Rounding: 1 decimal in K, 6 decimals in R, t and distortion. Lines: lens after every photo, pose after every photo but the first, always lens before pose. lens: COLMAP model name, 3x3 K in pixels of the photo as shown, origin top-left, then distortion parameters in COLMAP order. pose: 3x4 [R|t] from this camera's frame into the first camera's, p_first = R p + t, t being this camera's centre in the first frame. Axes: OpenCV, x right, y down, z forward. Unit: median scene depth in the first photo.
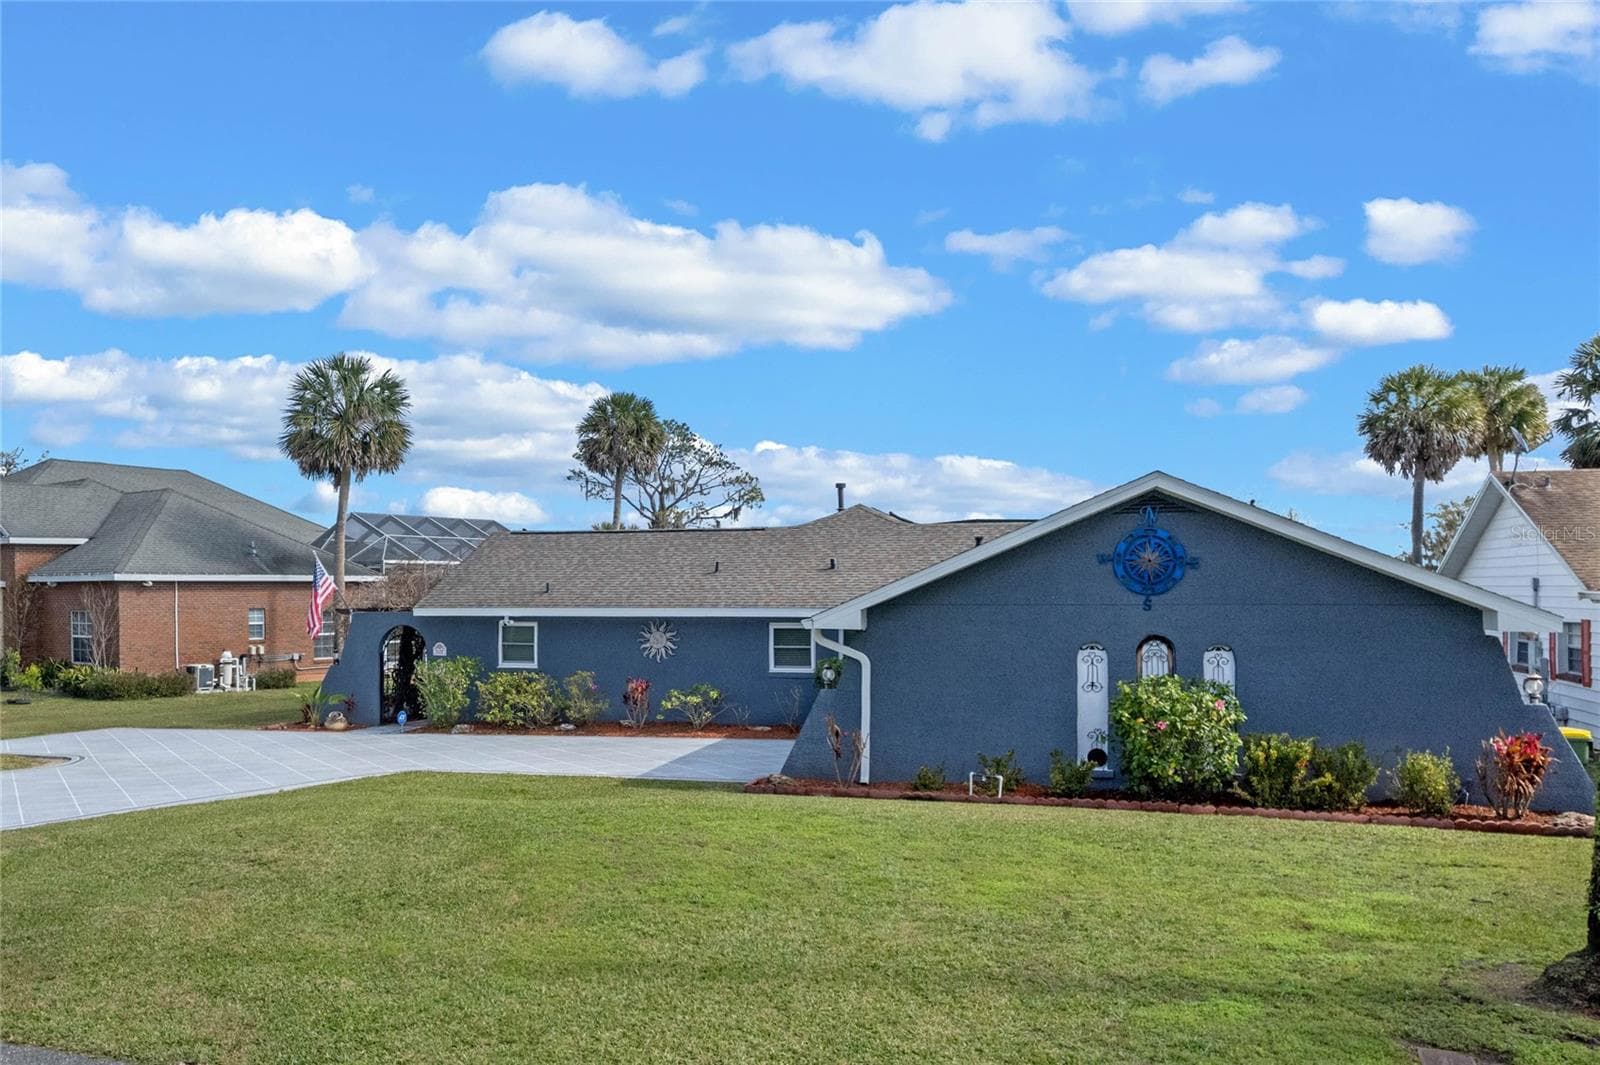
lens RADIAL K [[1426.2, 0, 720.3], [0, 1426.2, 533.3], [0, 0, 1]] dist [-0.000536, -0.001076]
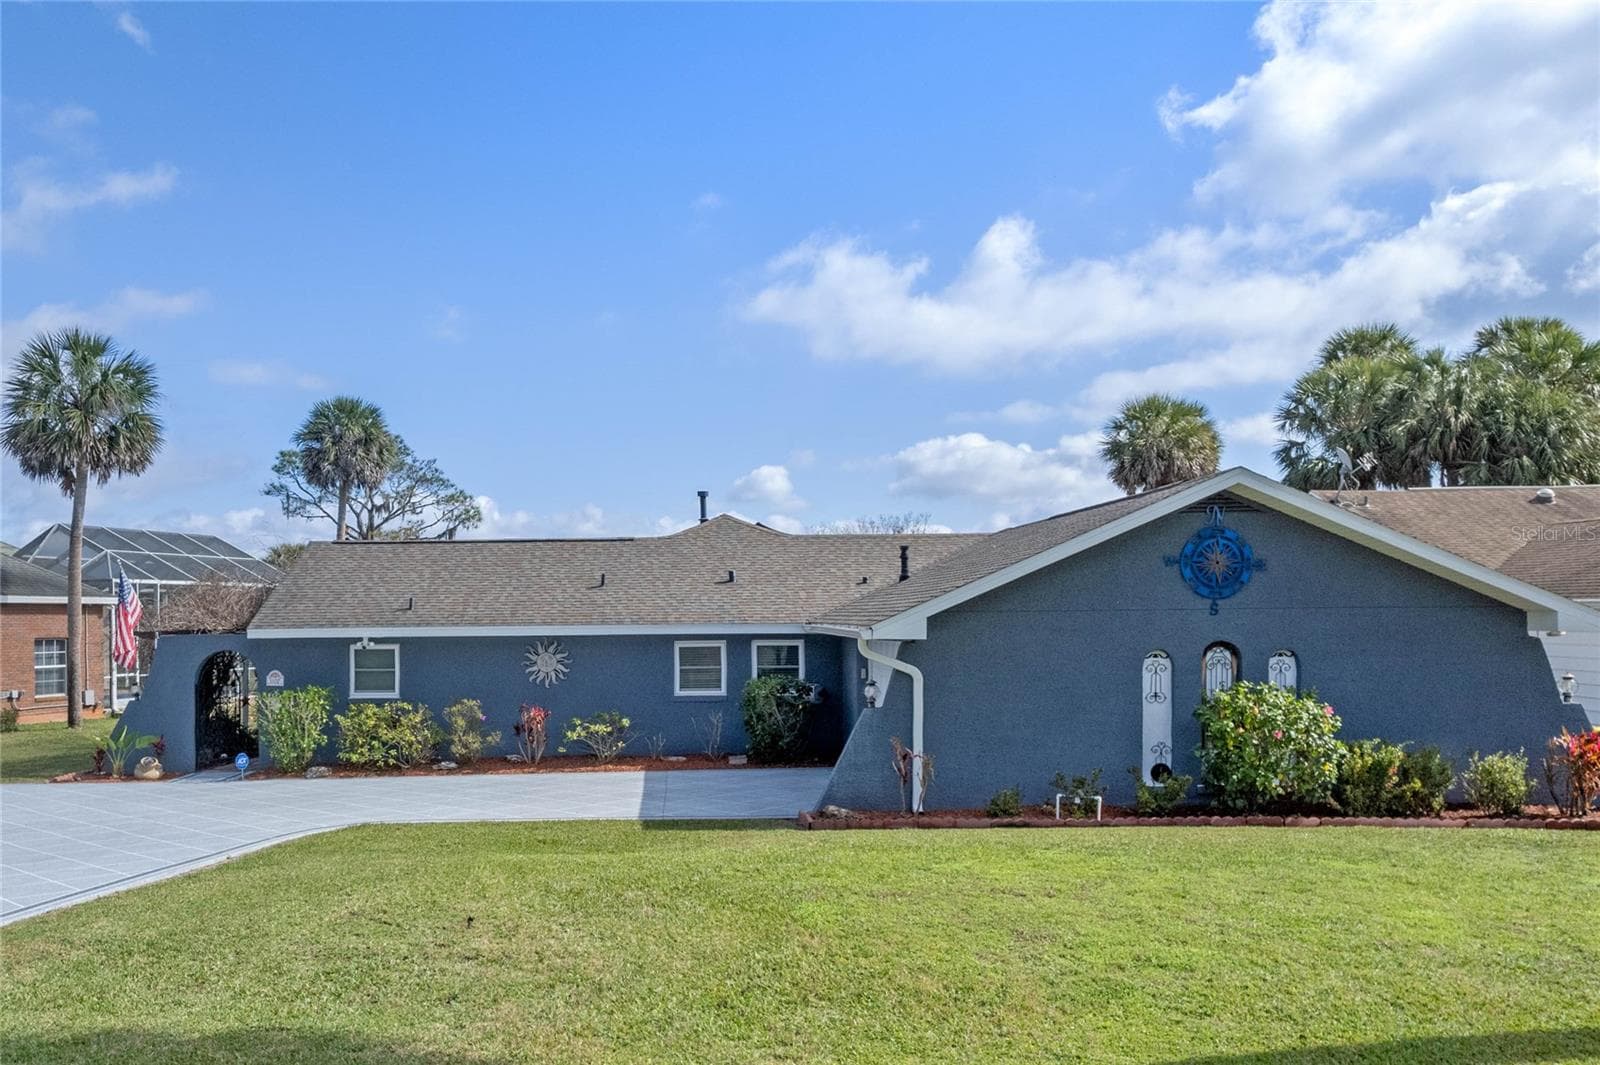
lens RADIAL K [[1426.2, 0, 720.3], [0, 1426.2, 533.3], [0, 0, 1]] dist [-0.000536, -0.001076]
pose [[0.957421, 0.009753, 0.288530, -0.199750], [-0.003107, 0.999719, -0.023485, 0.015787], [-0.288678, 0.021588, 0.957183, 0.126855]]
